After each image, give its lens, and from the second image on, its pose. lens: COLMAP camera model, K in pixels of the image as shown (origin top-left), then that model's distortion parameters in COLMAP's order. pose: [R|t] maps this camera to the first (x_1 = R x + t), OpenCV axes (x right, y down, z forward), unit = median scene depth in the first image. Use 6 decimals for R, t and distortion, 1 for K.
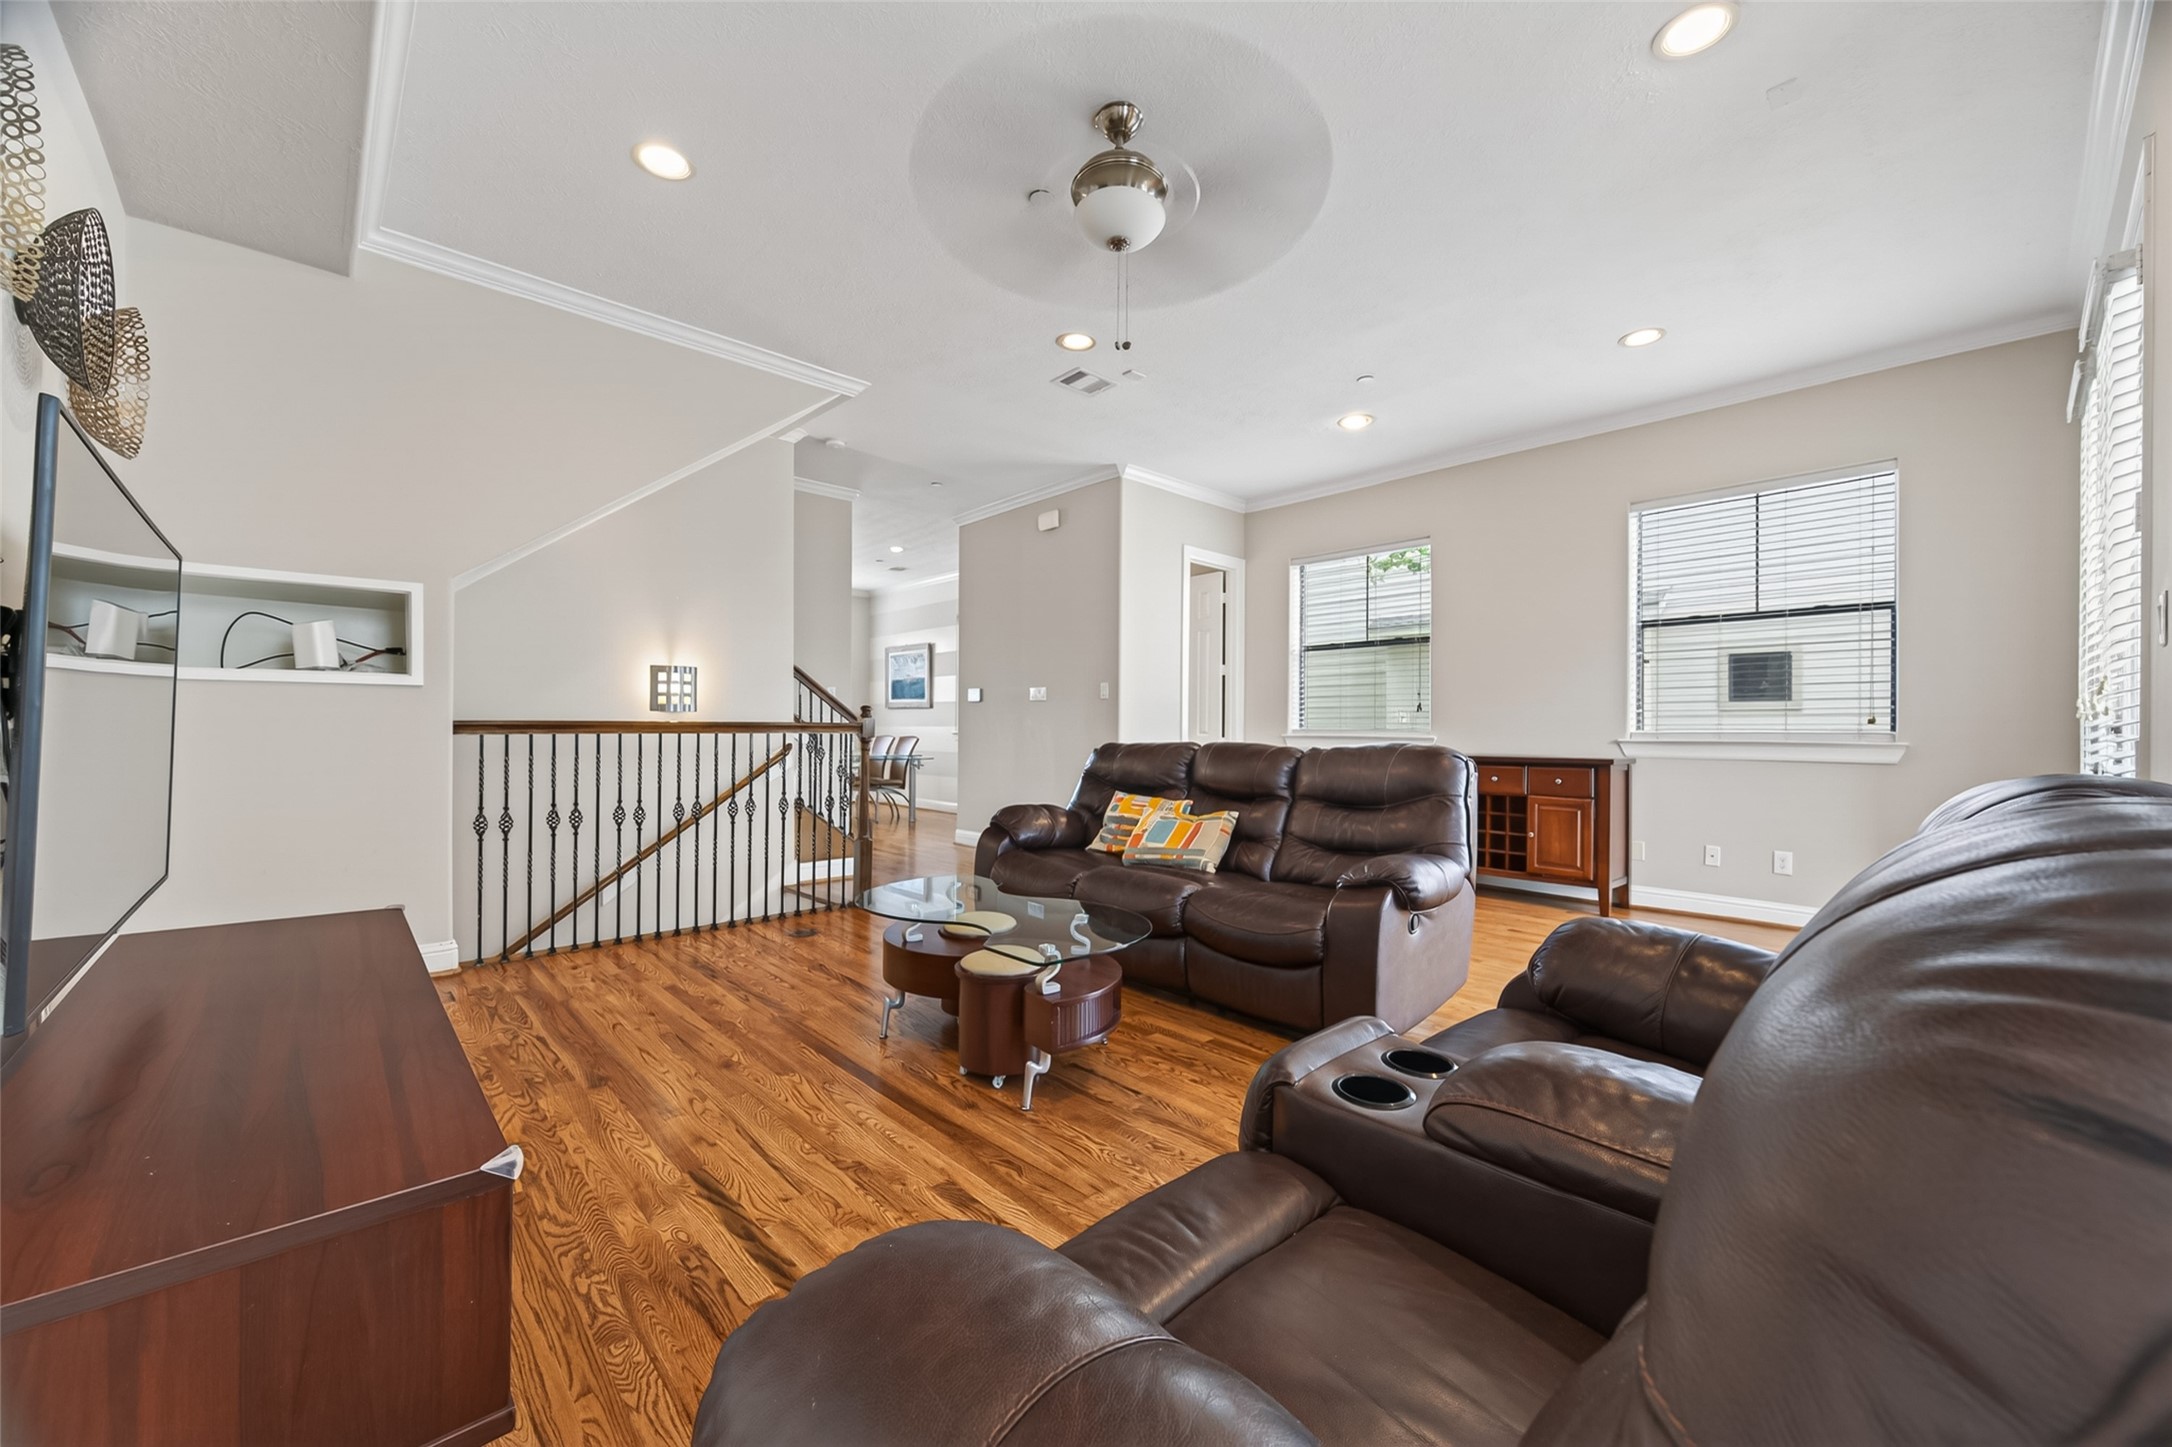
lens RADIAL K [[839.7, 0, 1098.3], [0, 839.7, 725.7], [0, 0, 1]] dist [0.003347, 0.000007]
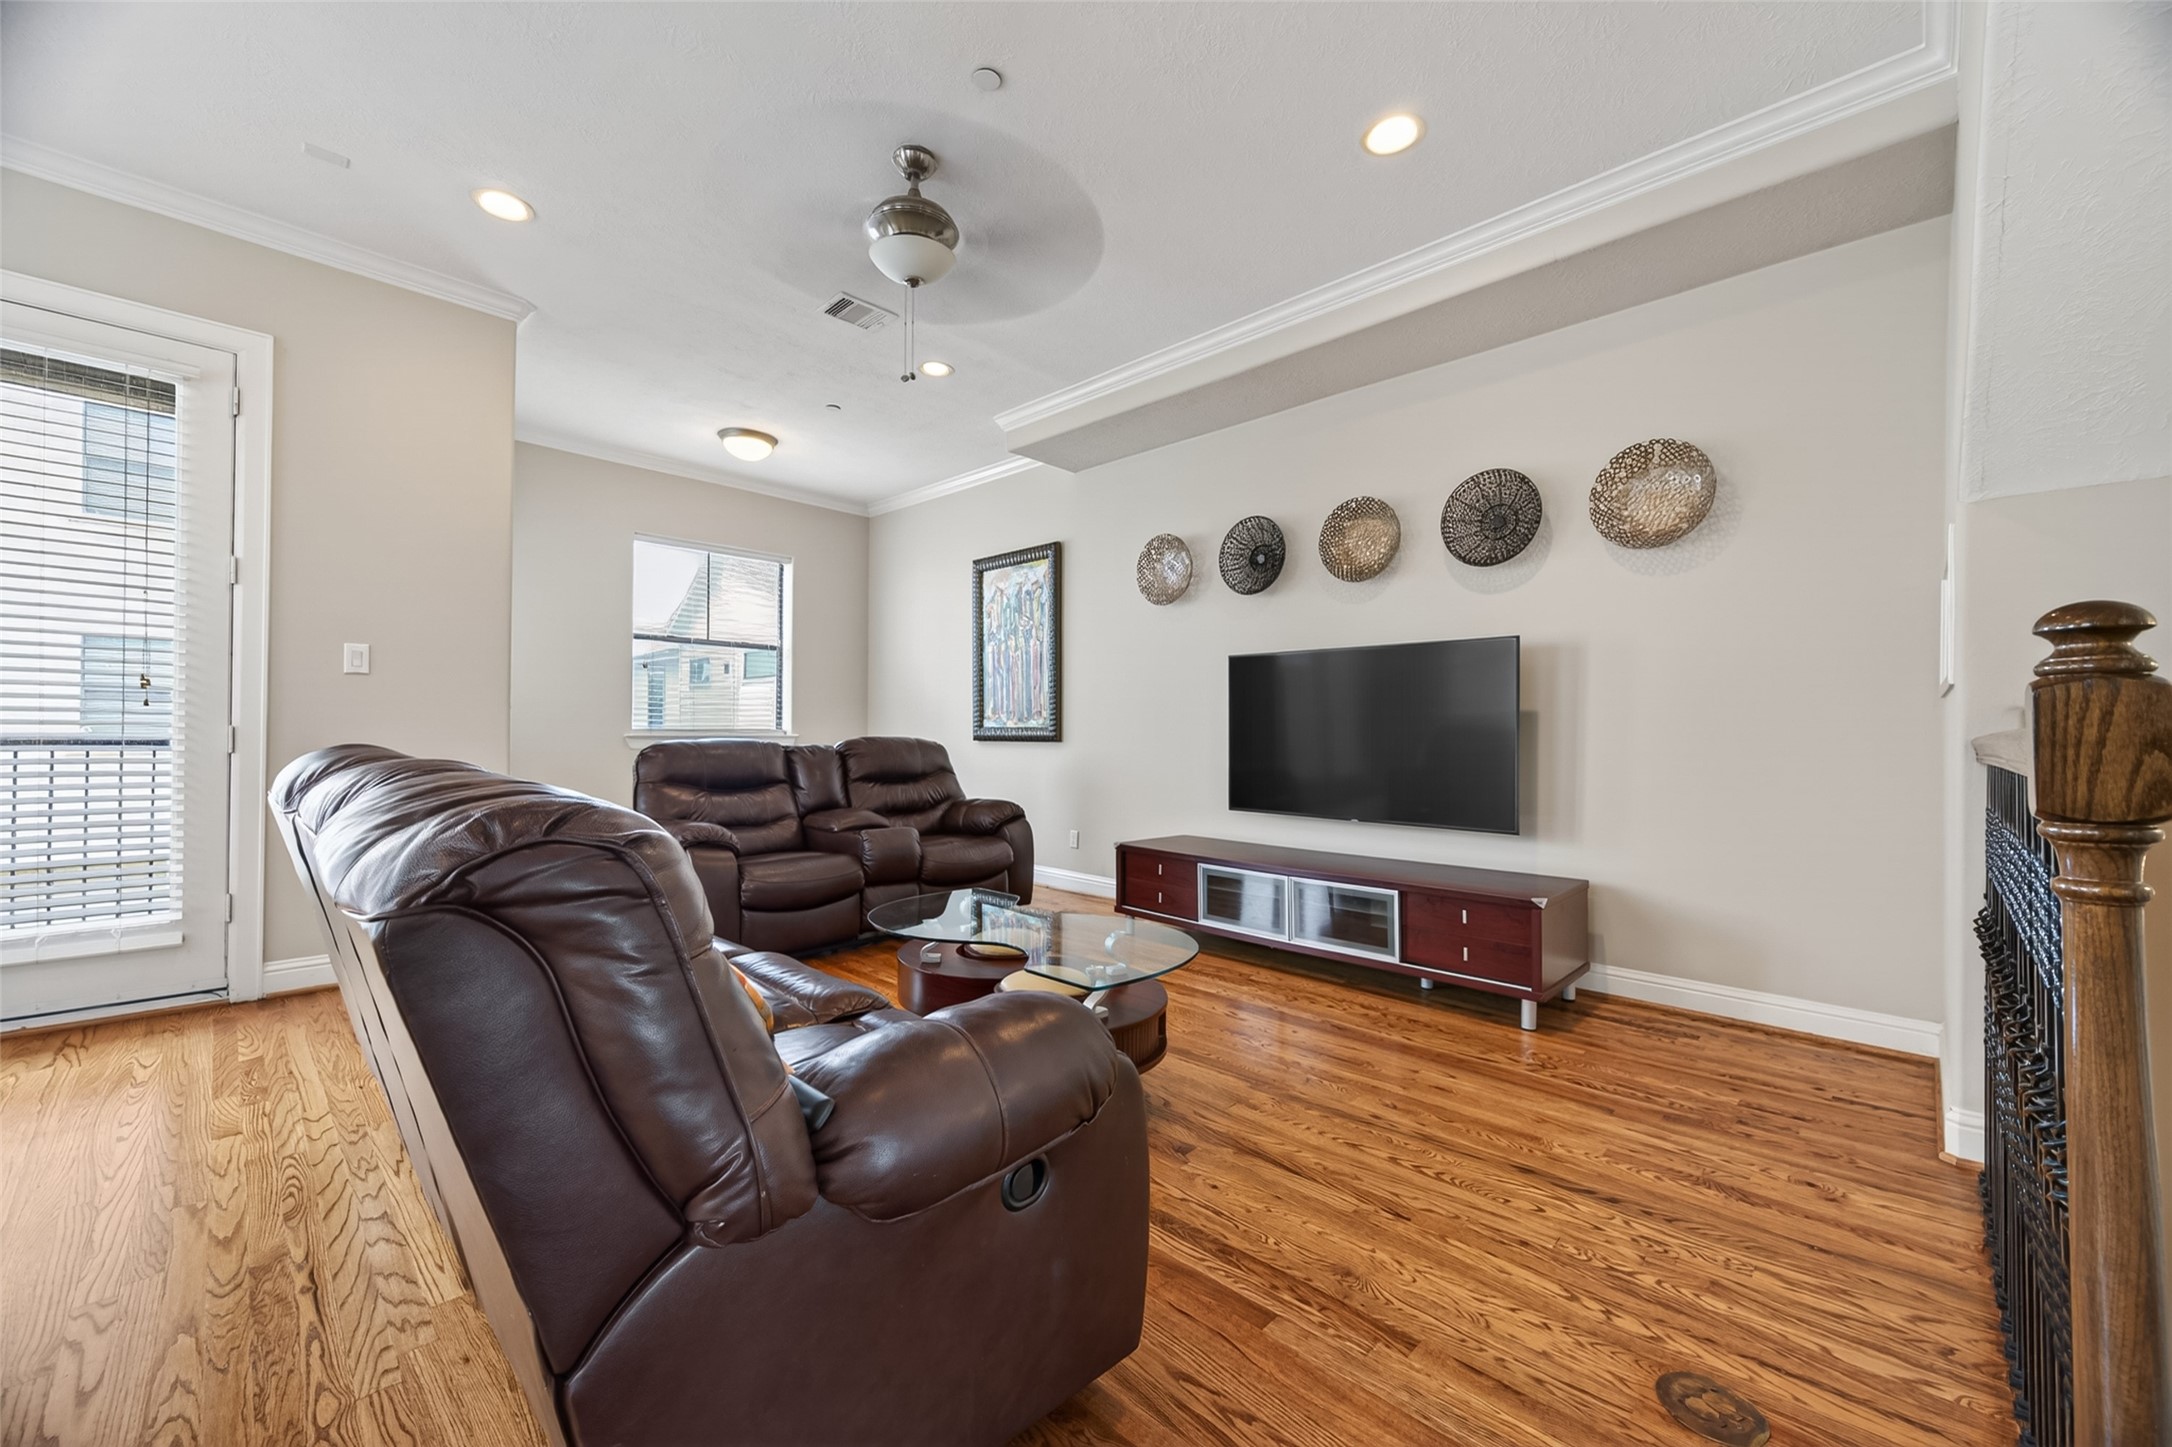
lens RADIAL K [[839.7, 0, 1090.5], [0, 839.7, 726.7], [0, 0, 1]] dist [0.003347, 0.000007]
pose [[-0.998962, -0.022260, -0.039743, -0.108201], [-0.021764, 0.999680, -0.012871, 0.005984], [0.040017, -0.011992, -0.999127, 1.336767]]
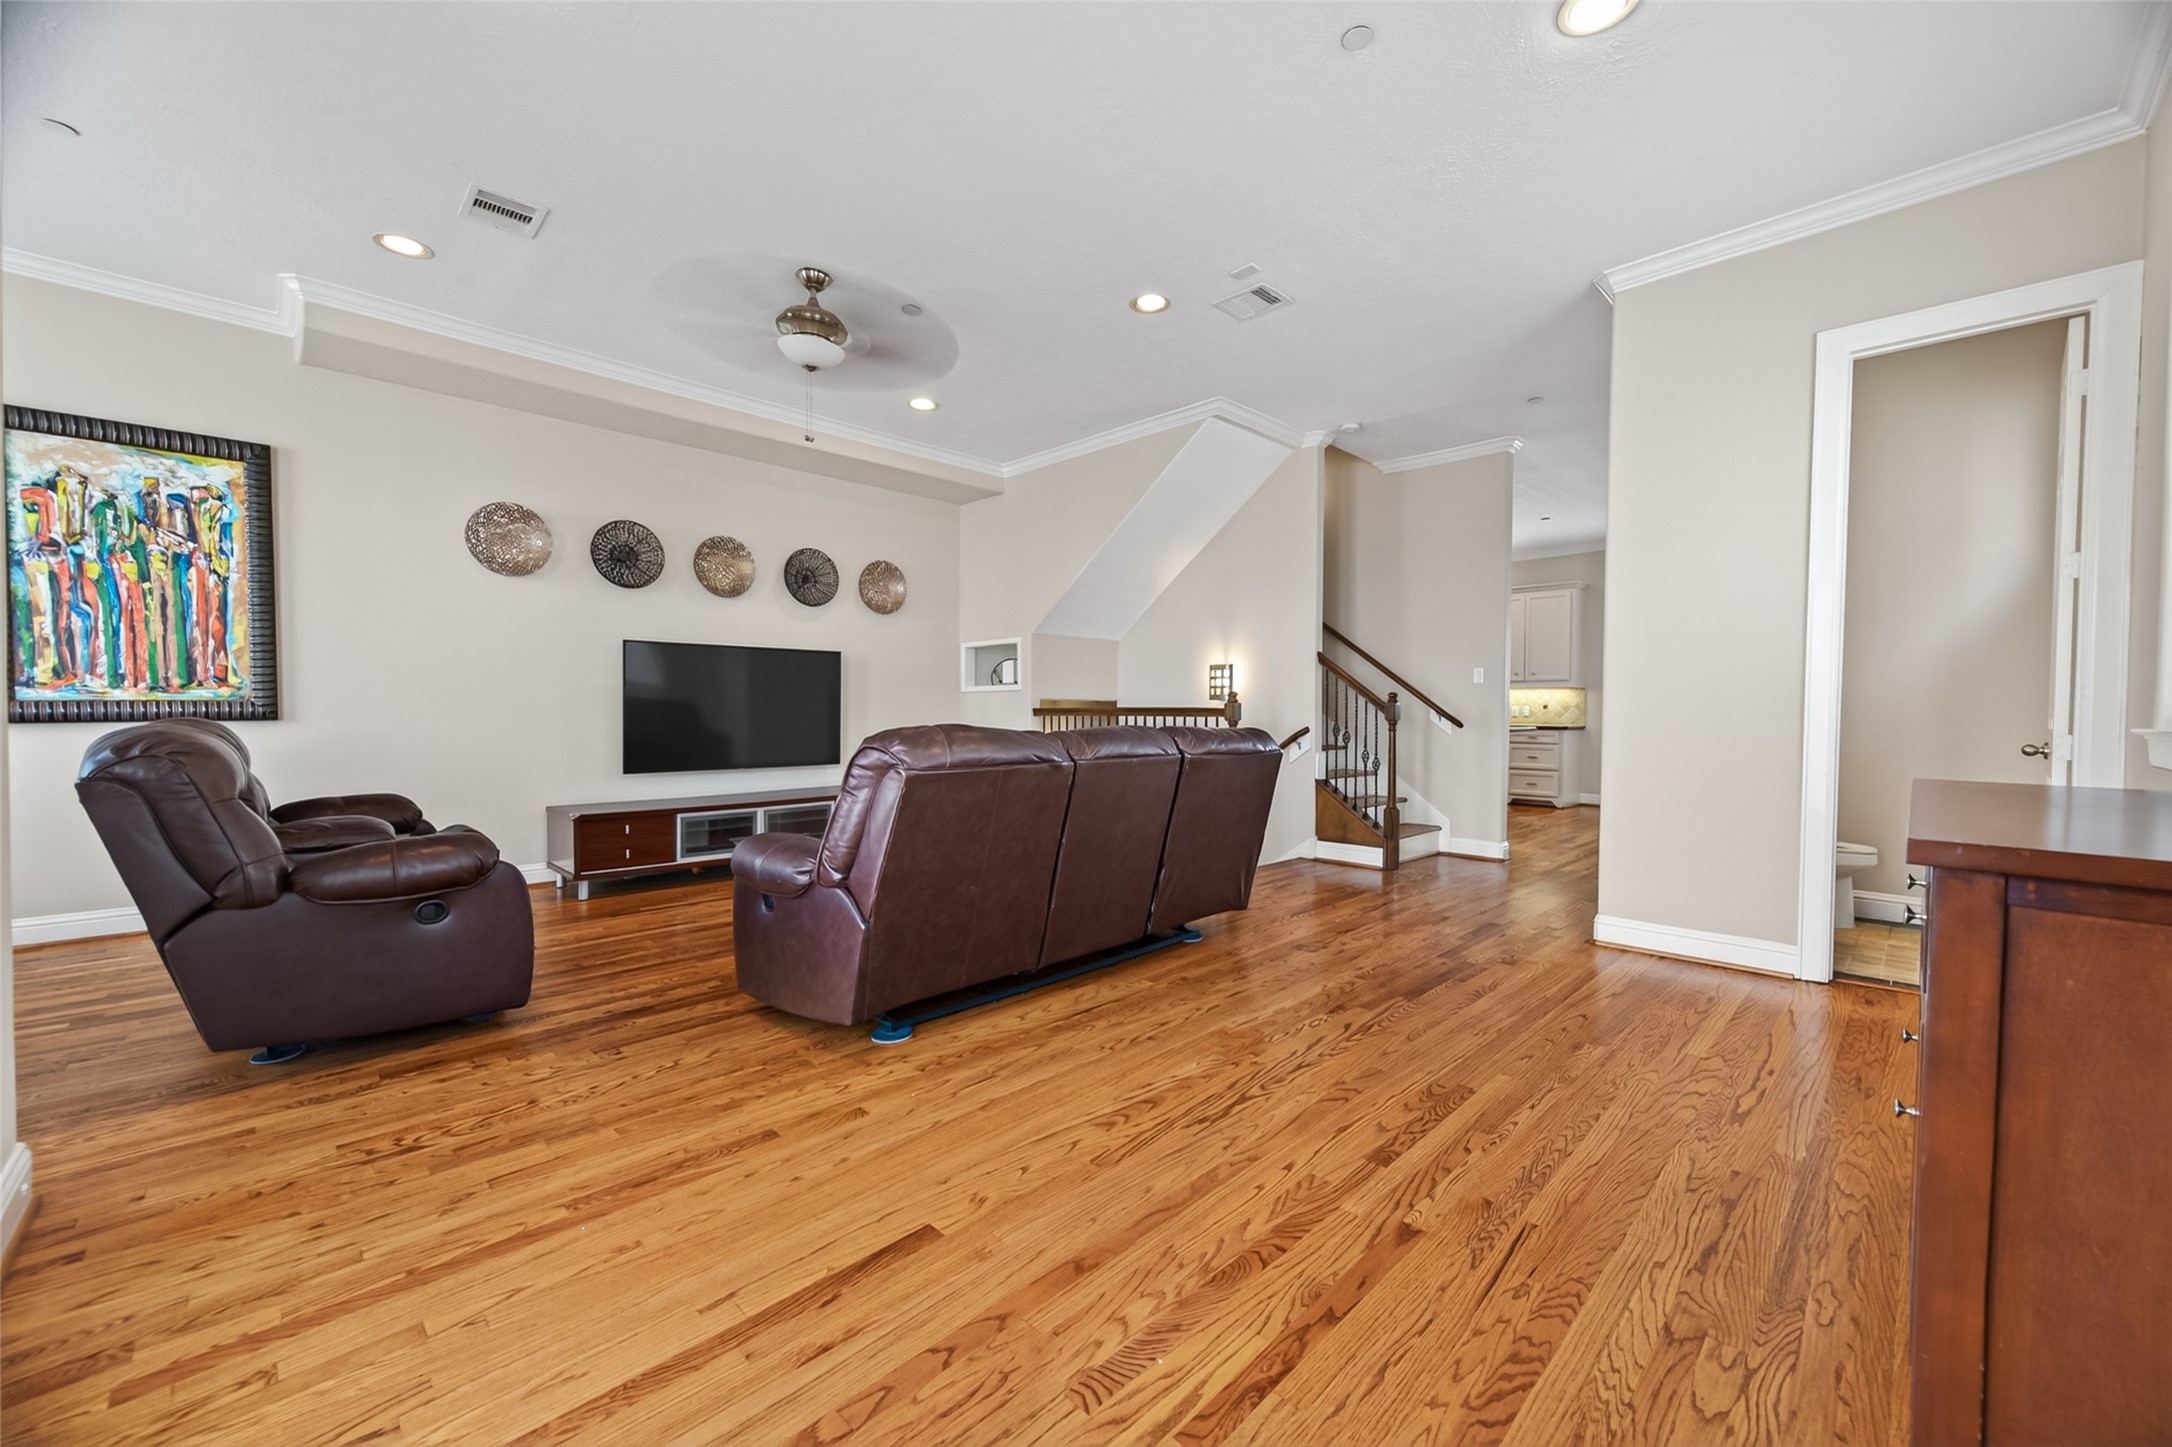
lens RADIAL K [[839.7, 0, 1100.5], [0, 839.7, 733.6], [0, 0, 1]] dist [0.003347, 0.000007]
pose [[0.032697, 0.020901, -0.999247, 0.938694], [-0.001005, 0.999782, 0.020879, 0.008809], [0.999465, 0.000321, 0.032711, 0.927403]]
